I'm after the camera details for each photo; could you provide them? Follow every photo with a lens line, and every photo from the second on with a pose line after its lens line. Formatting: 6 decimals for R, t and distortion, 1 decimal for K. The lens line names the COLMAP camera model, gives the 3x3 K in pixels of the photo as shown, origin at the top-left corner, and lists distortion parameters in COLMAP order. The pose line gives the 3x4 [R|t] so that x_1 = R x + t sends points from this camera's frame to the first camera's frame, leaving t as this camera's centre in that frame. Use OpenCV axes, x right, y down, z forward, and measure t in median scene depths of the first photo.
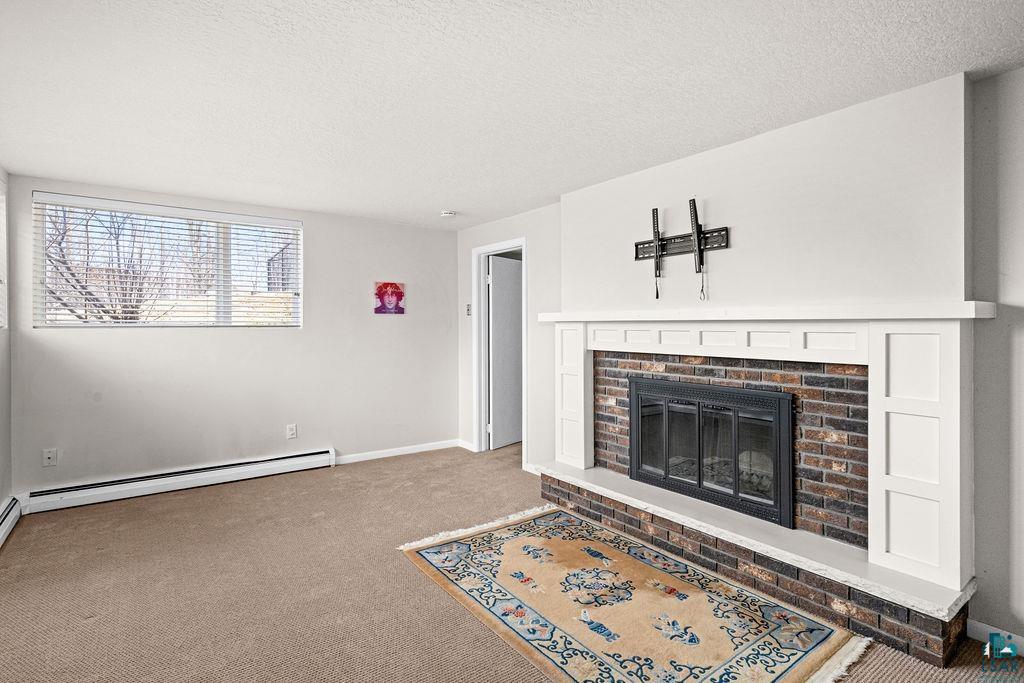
lens RADIAL K [[505.0, 0, 510.0], [0, 505.0, 327.5], [0, 0, 1]] dist [-0.001402, 0.000233]
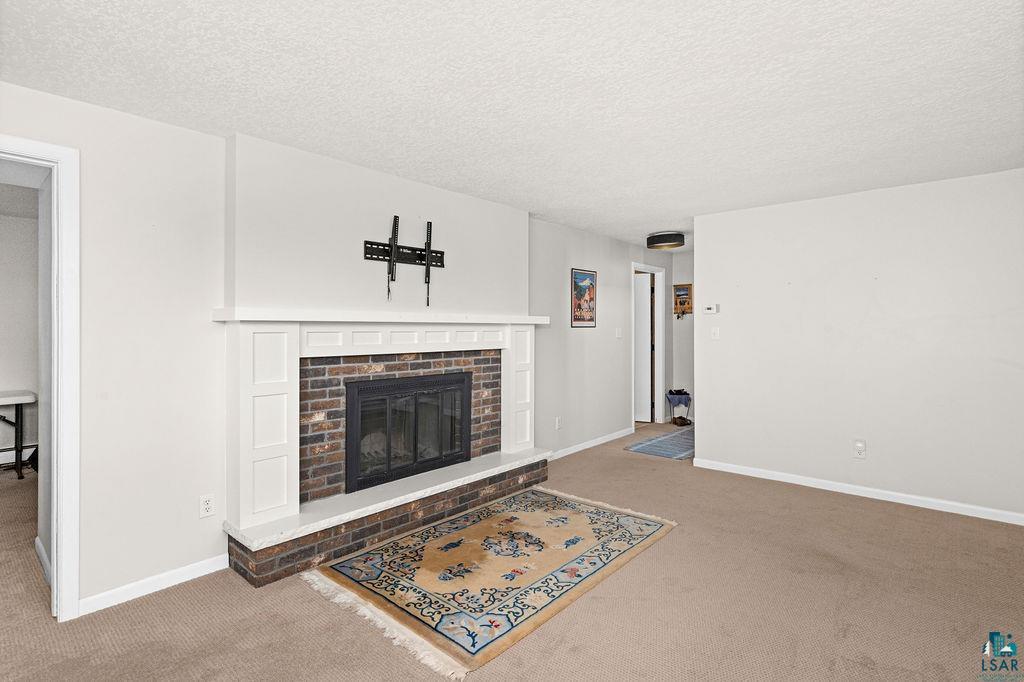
lens RADIAL K [[499.8, 0, 511.2], [0, 499.8, 324.4], [0, 0, 1]] dist [-0.001199, -0.000054]
pose [[-0.210393, 0.004456, 0.977607, -0.836669], [0.000616, 0.999990, -0.004426, -0.004677], [-0.977617, -0.000329, -0.210394, 1.055992]]
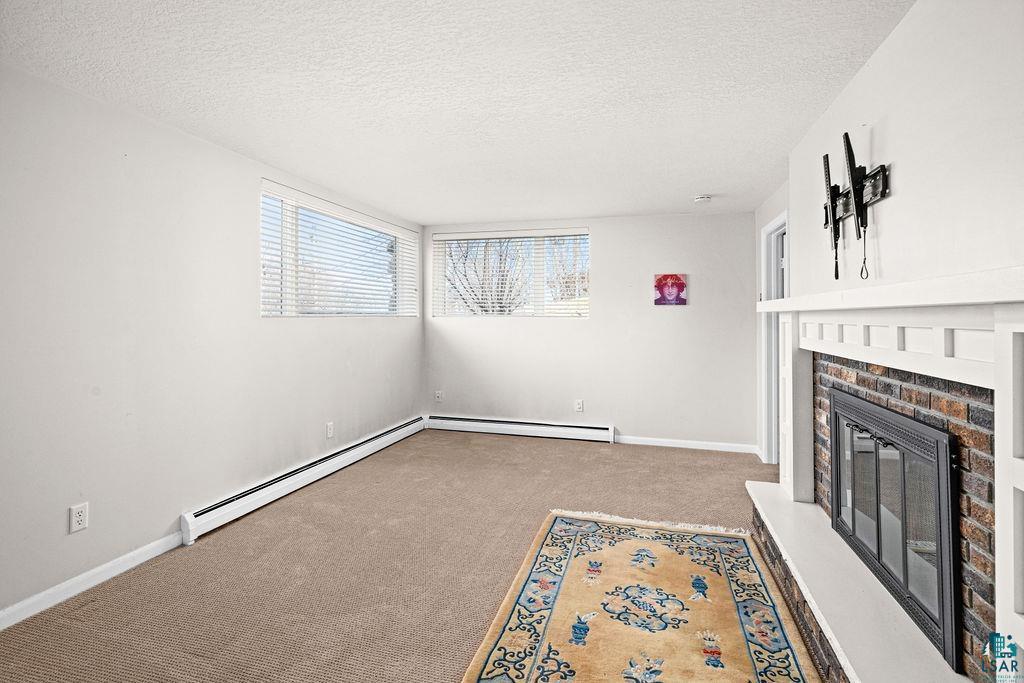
lens RADIAL K [[505.0, 0, 510.5], [0, 505.0, 314.6], [0, 0, 1]] dist [-0.000163, 0.000088]
pose [[0.615313, 0.000447, -0.788283, 0.617312], [-0.007856, 0.999954, -0.005565, 0.000273], [0.788244, 0.009617, 0.615288, 0.213914]]
